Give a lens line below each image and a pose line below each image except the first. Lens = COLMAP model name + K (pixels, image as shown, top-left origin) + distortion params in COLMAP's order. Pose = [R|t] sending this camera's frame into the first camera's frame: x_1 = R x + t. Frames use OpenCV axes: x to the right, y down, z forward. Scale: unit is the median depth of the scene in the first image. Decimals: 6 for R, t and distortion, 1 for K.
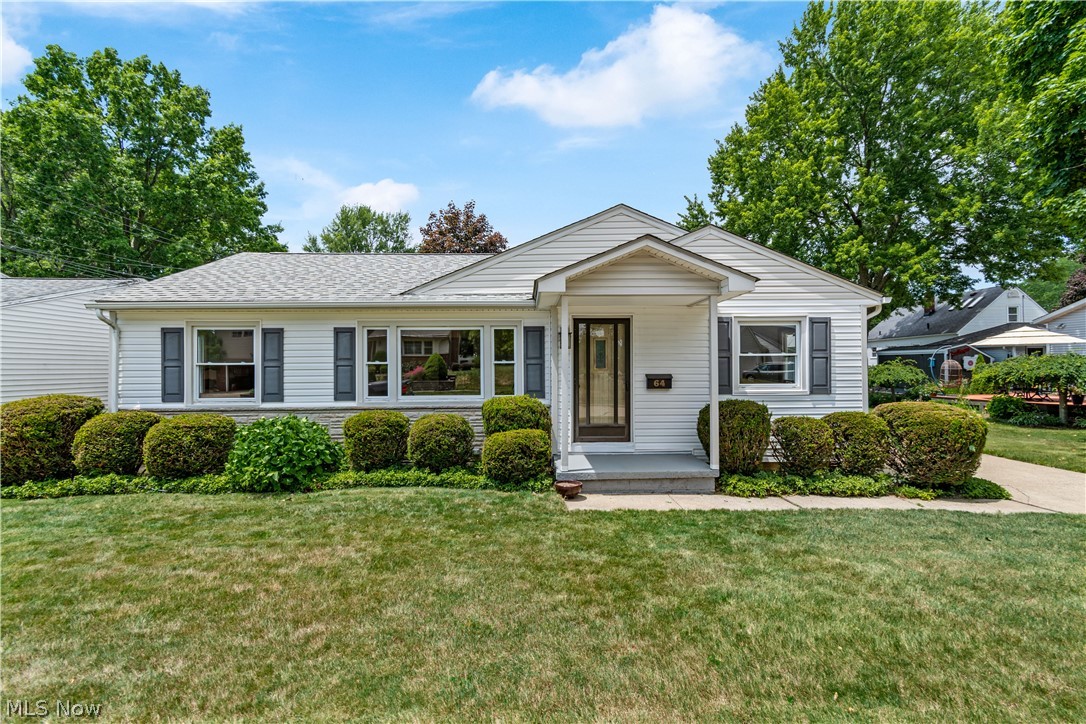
lens RADIAL K [[478.8, 0, 545.5], [0, 478.8, 364.6], [0, 0, 1]] dist [0.000147, -0.001661]
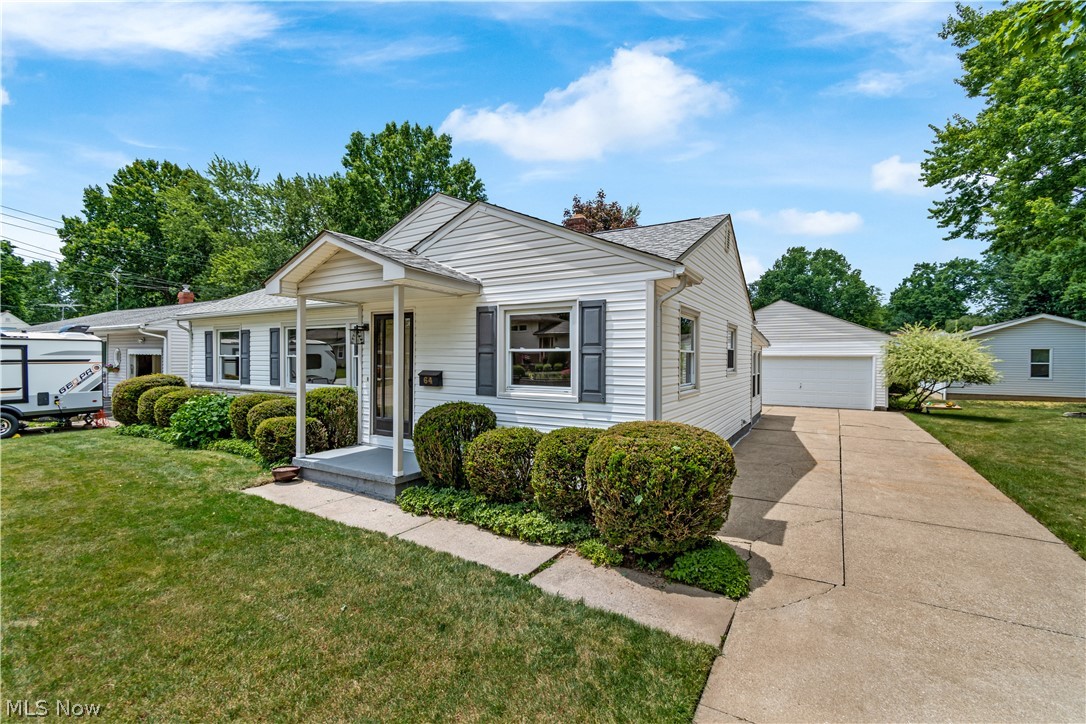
lens RADIAL K [[478.8, 0, 541.5], [0, 478.8, 361.0], [0, 0, 1]] dist [0.000147, -0.001661]
pose [[0.837736, 0.014369, -0.545886, 0.894125], [-0.006545, 0.999846, 0.016274, -0.015193], [0.546036, -0.010061, 0.837701, 0.318706]]
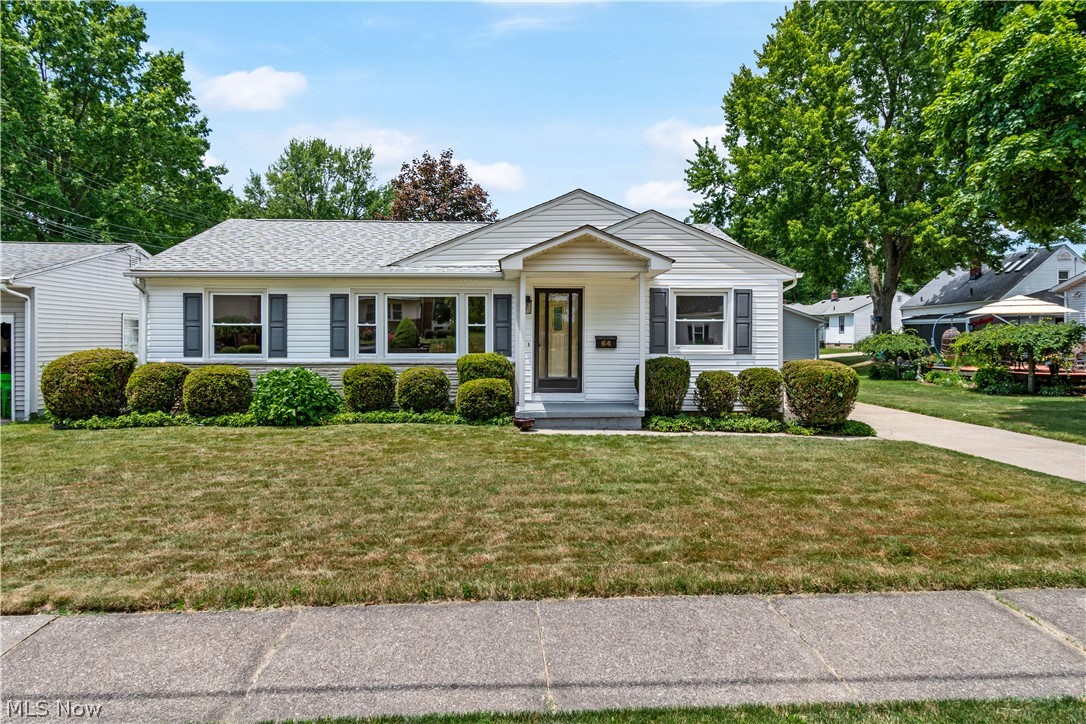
lens RADIAL K [[609.2, 0, 545.3], [0, 609.2, 343.1], [0, 0, 1]] dist [-0.005591, 0.000096]
pose [[0.999945, 0.008274, 0.006463, 0.073413], [-0.008367, 0.999861, 0.014412, 0.016372], [-0.006343, -0.014465, 0.999875, -0.491761]]
